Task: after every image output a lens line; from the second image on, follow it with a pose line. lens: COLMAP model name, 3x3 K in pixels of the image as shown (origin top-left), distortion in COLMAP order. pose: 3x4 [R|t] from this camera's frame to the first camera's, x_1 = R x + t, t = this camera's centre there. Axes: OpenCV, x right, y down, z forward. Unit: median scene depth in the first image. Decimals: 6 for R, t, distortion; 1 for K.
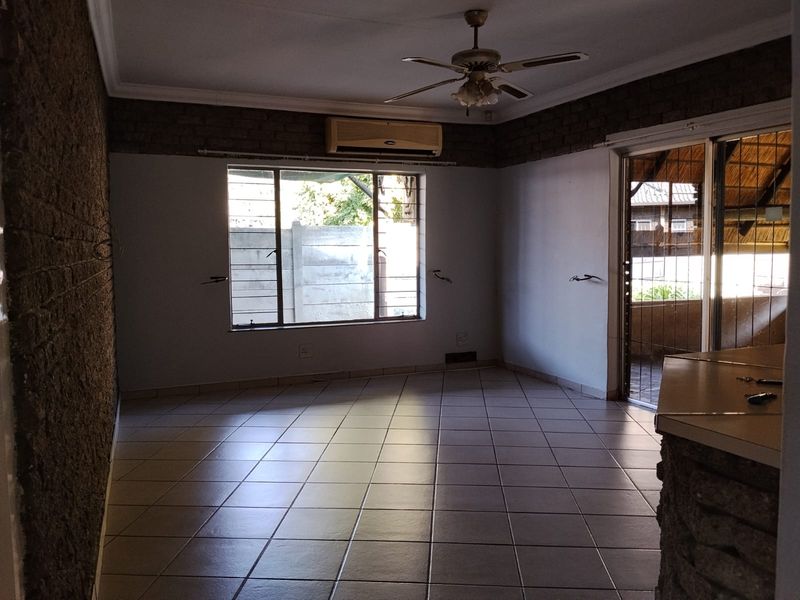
lens RADIAL K [[680.0, 0, 400.0], [0, 680.0, 300.0], [0, 0, 1]] dist [0.074991, -0.141808]
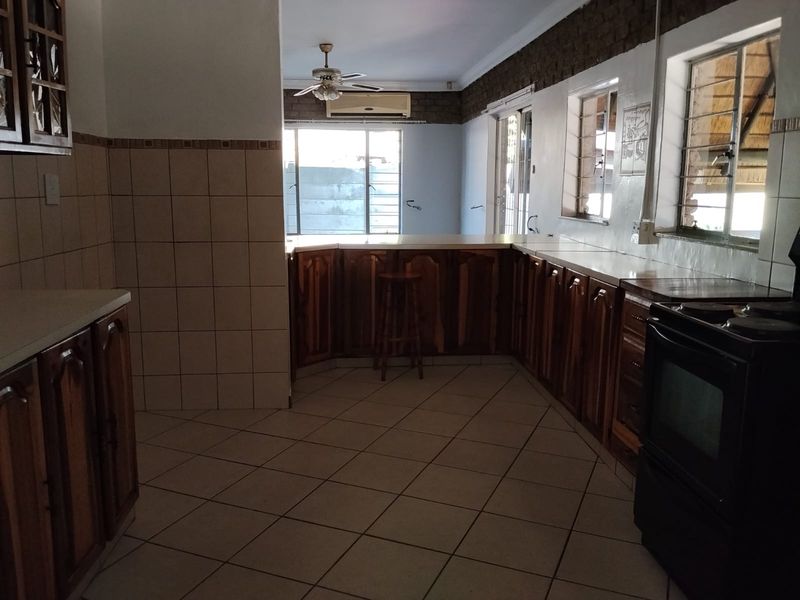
lens RADIAL K [[680.0, 0, 400.0], [0, 680.0, 300.0], [0, 0, 1]] dist [0.074991, -0.141808]
pose [[0.952536, 0.062726, -0.297895, 0.479665], [-0.034455, 0.994468, 0.099229, 0.021115], [0.302471, -0.084255, 0.949427, -0.354103]]
